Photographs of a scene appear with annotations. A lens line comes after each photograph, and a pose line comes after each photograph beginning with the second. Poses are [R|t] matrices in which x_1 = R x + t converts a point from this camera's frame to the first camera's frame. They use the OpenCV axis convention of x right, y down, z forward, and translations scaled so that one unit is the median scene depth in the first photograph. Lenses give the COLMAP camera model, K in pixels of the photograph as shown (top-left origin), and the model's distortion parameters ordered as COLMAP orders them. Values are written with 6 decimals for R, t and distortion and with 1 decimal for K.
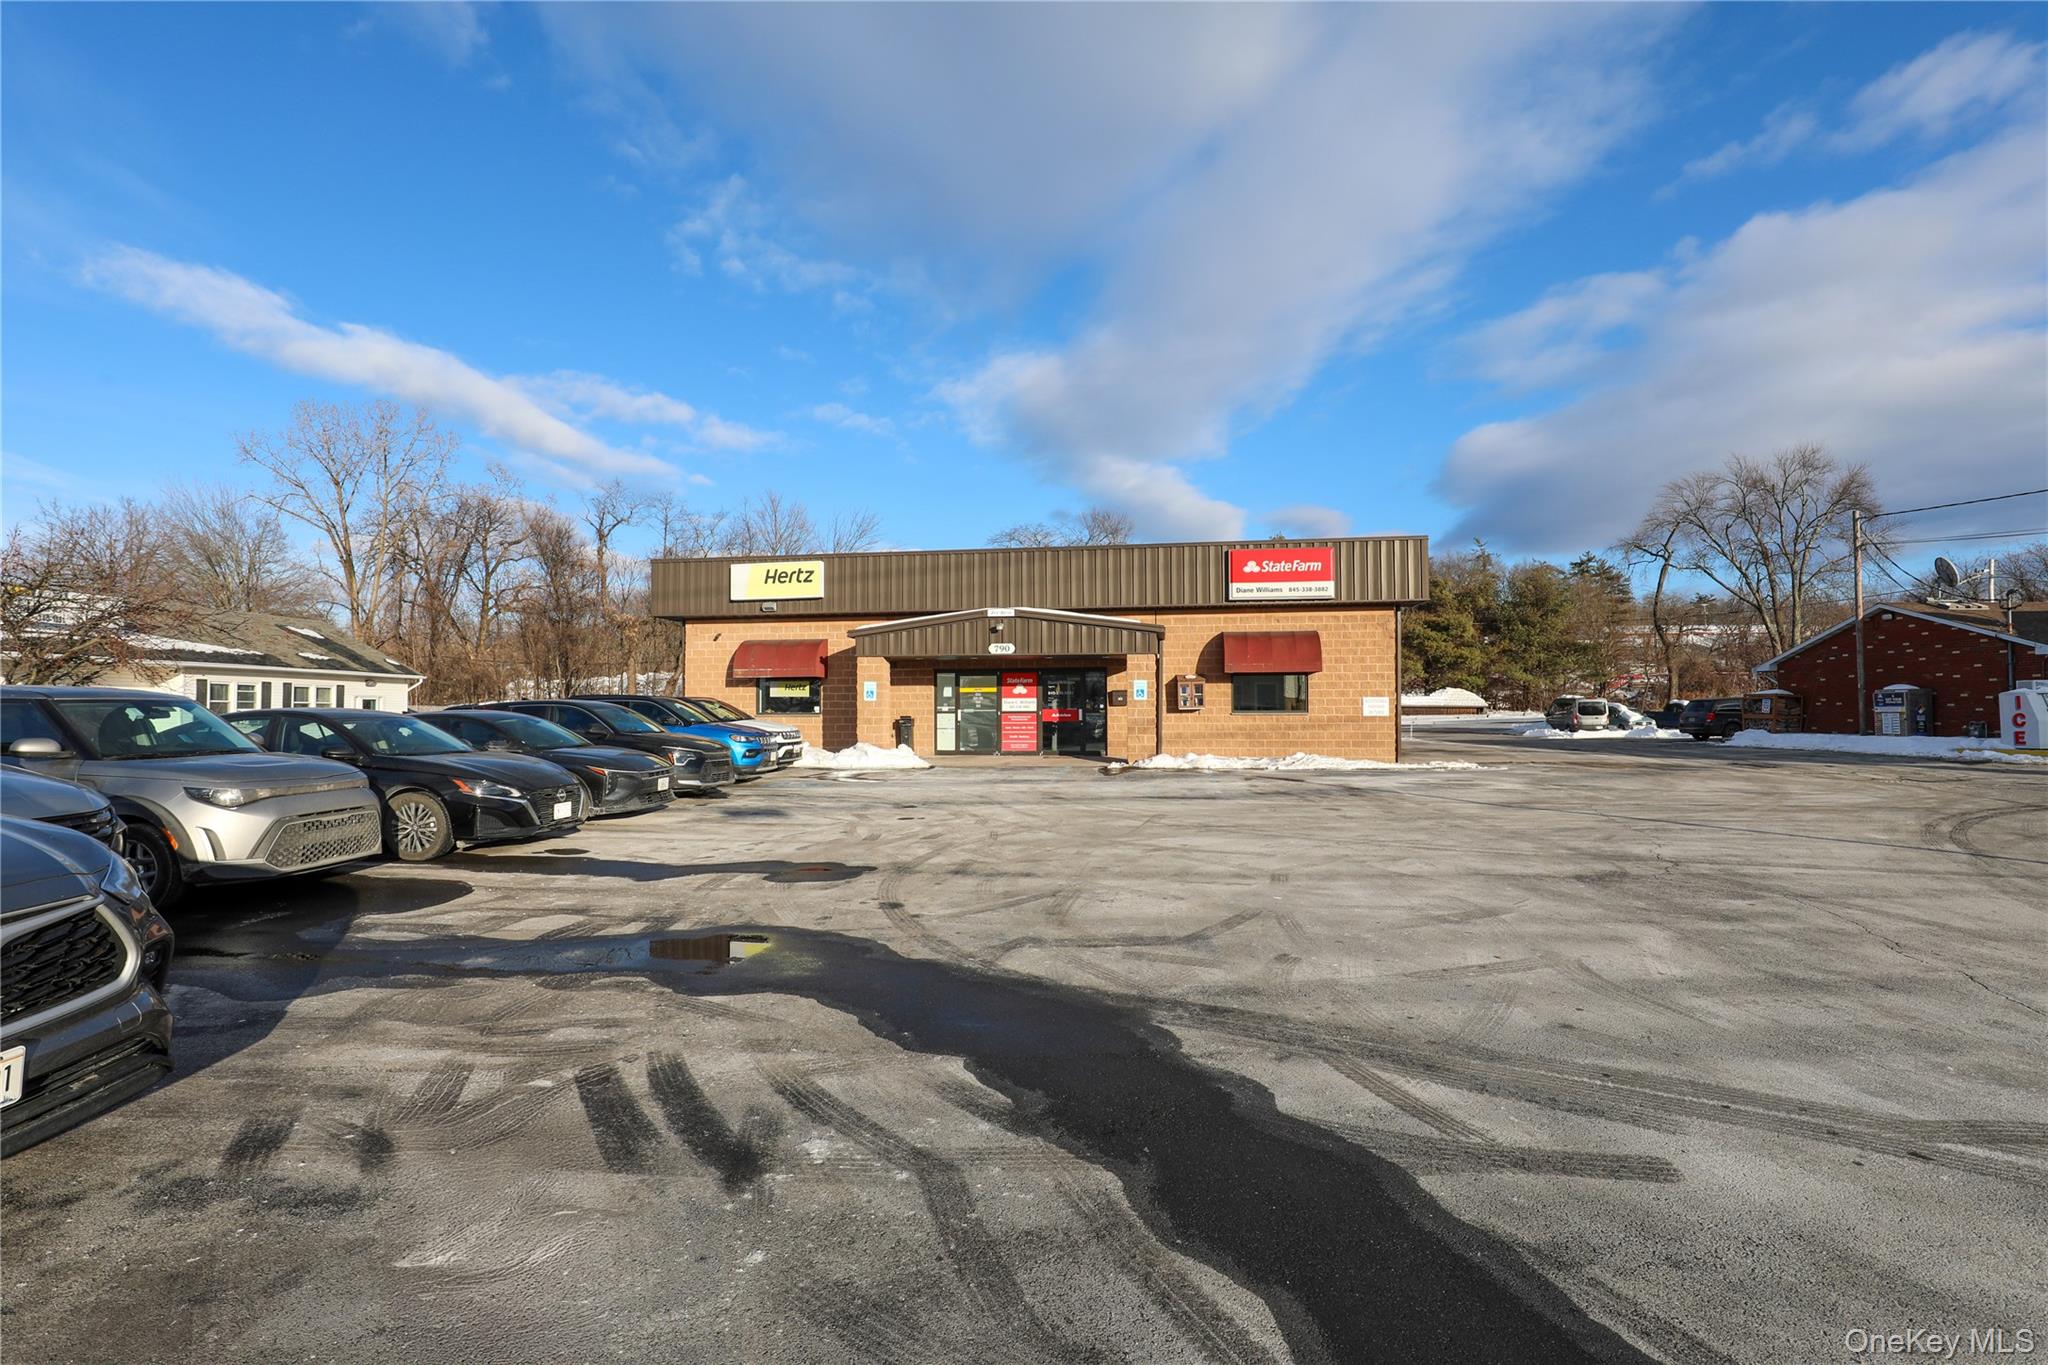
lens RADIAL K [[920.2, 0, 1012.6], [0, 920.2, 690.3], [0, 0, 1]] dist [-0.030403, 0.001215]
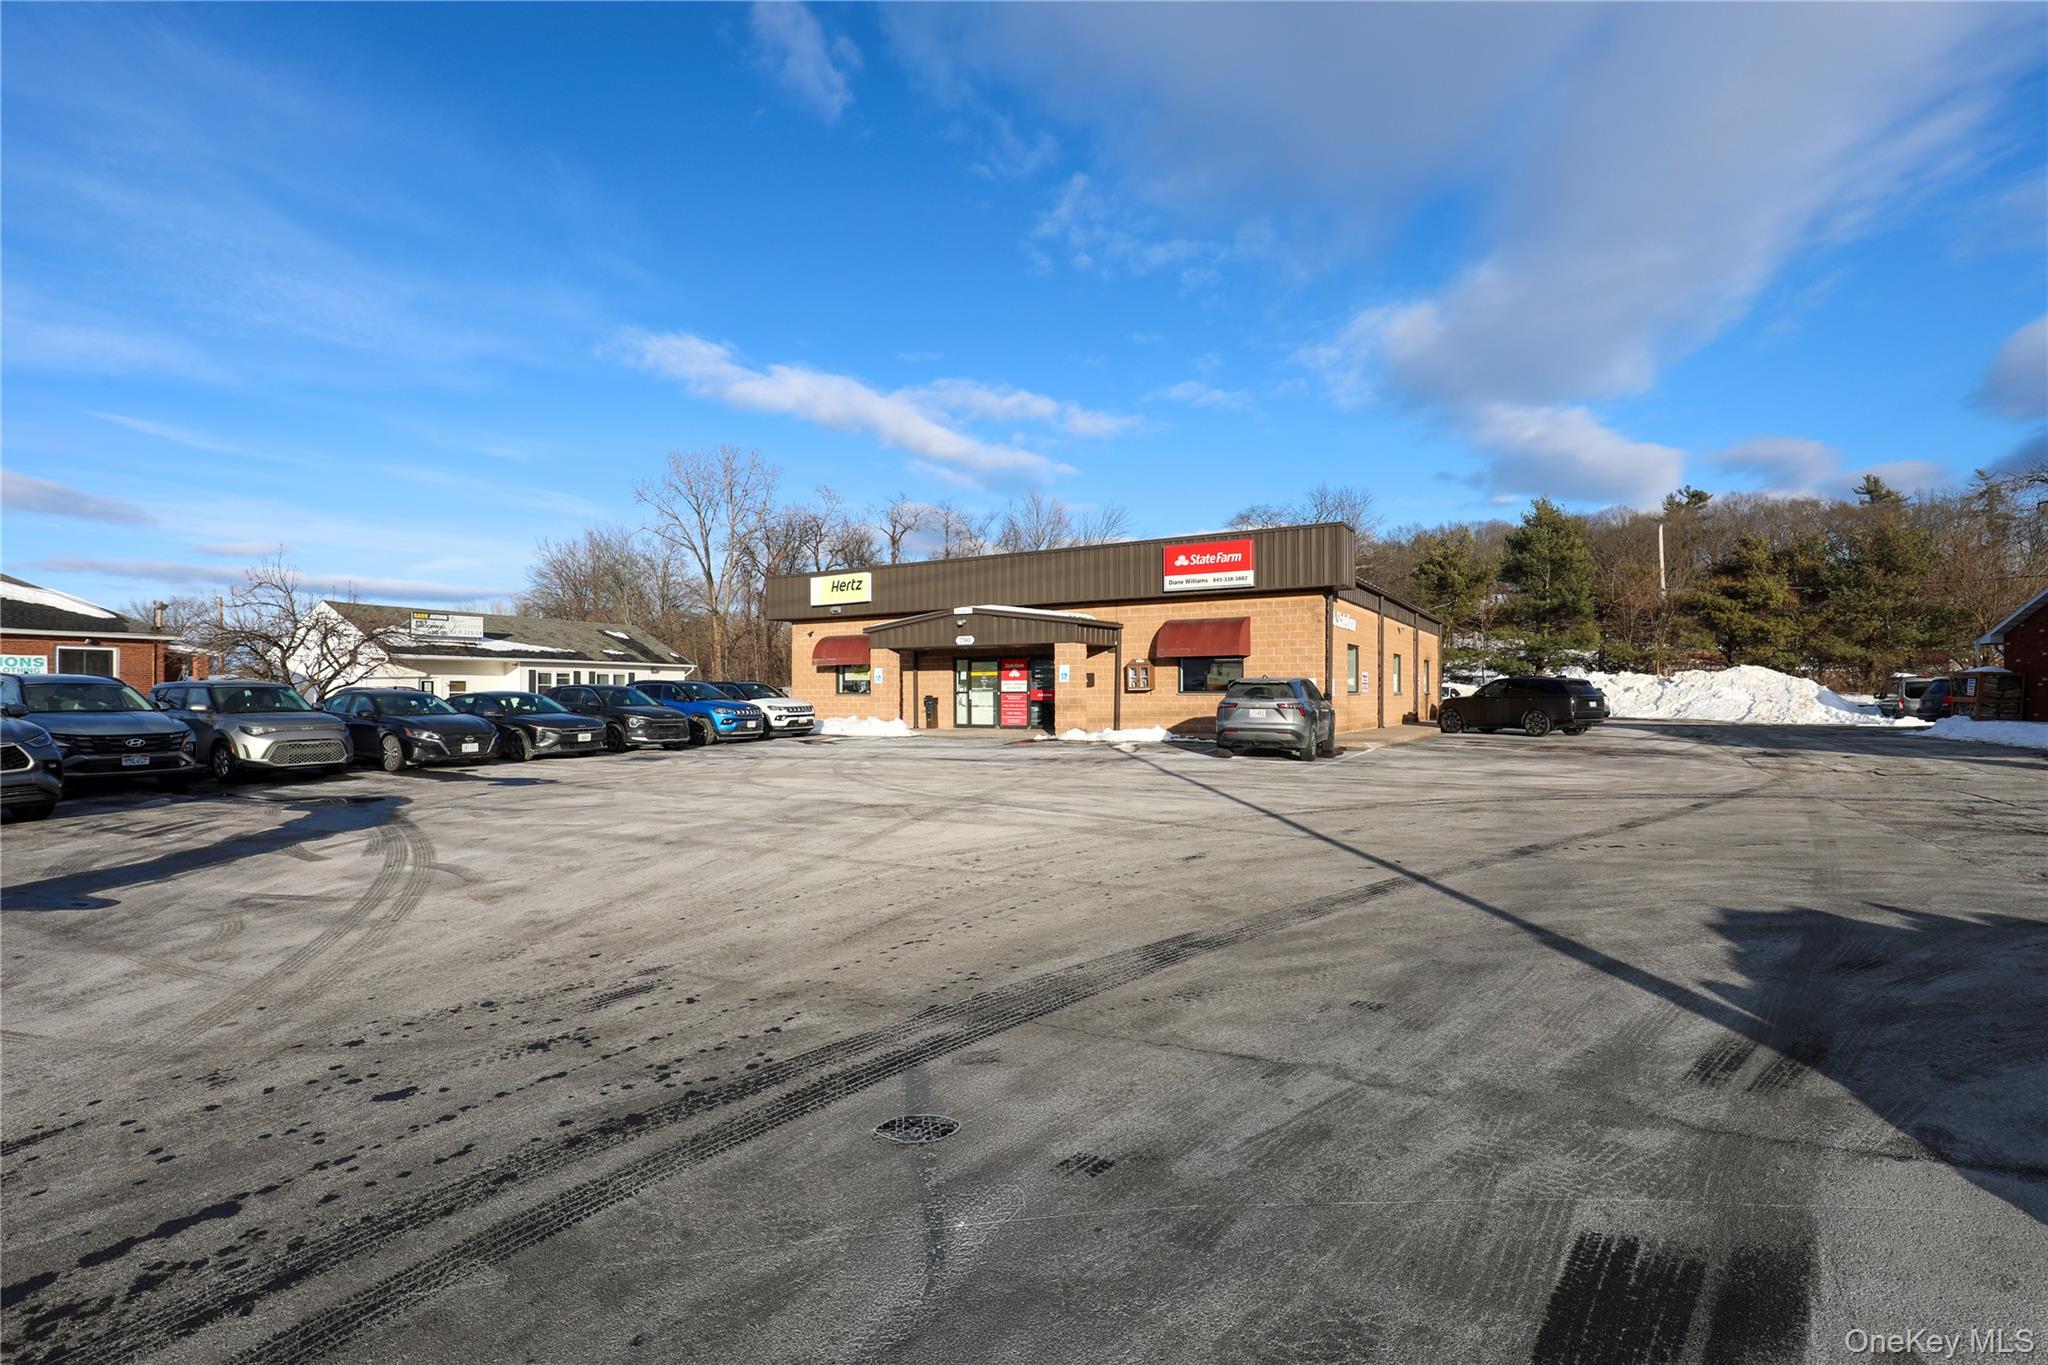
lens RADIAL K [[920.2, 0, 1012.6], [0, 920.2, 690.3], [0, 0, 1]] dist [-0.030403, 0.001215]
pose [[0.922920, 0.000192, -0.384992, 0.456254], [0.008326, 0.999756, 0.020456, -0.003242], [0.384902, -0.022085, 0.922693, -0.088731]]
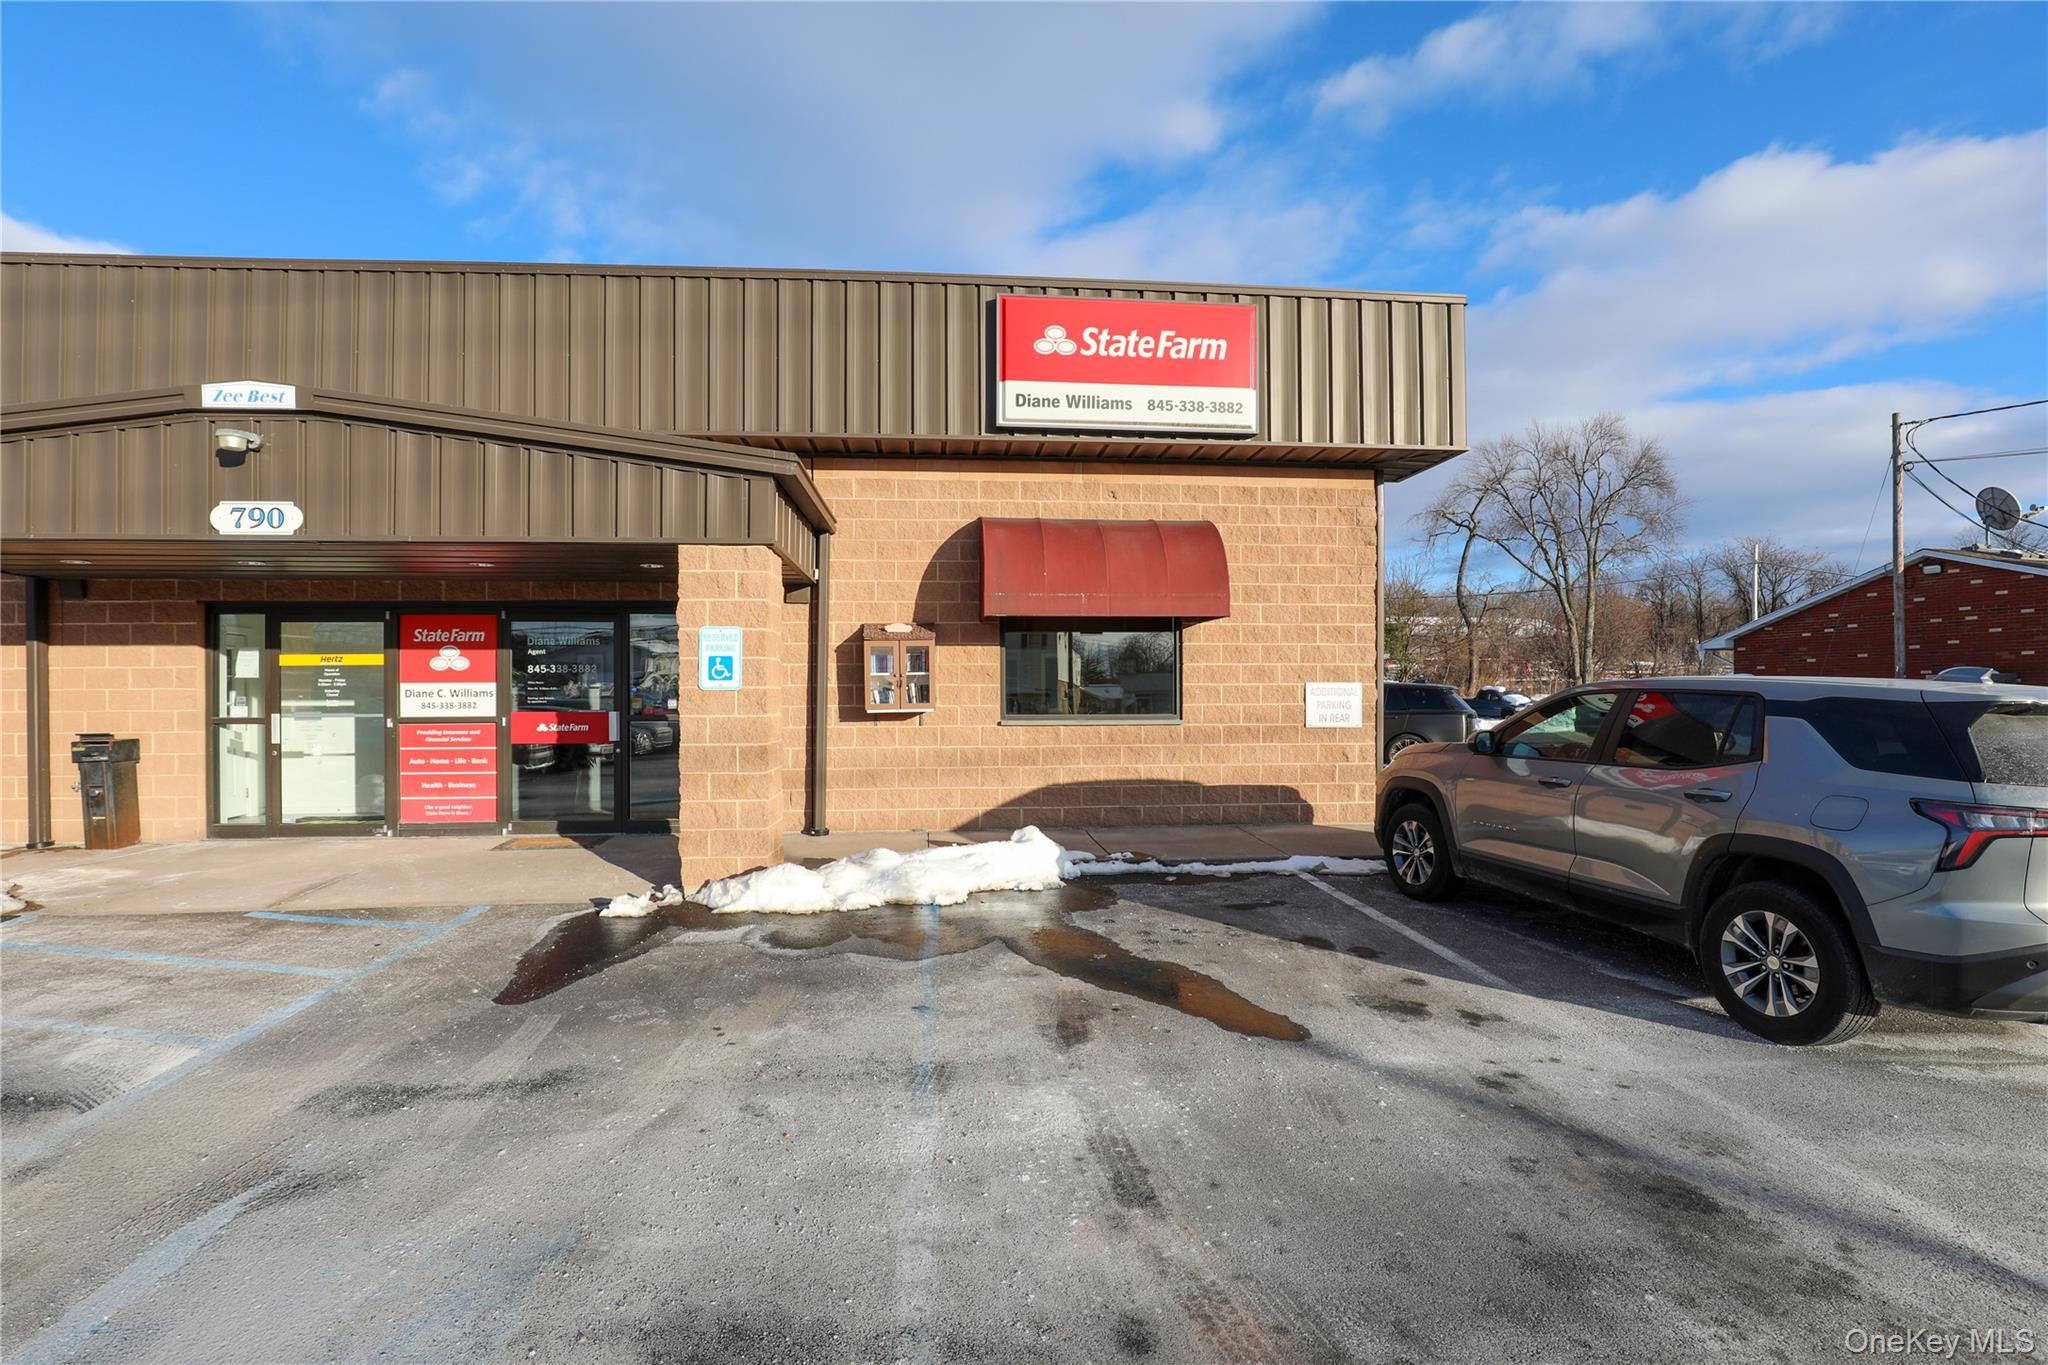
lens RADIAL K [[920.2, 0, 1012.6], [0, 920.2, 690.3], [0, 0, 1]] dist [-0.030403, 0.001215]
pose [[0.968512, 0.001214, 0.248964, 0.136305], [-0.005568, 0.999844, 0.016787, 0.004299], [-0.248905, -0.017645, 0.968367, 0.580506]]
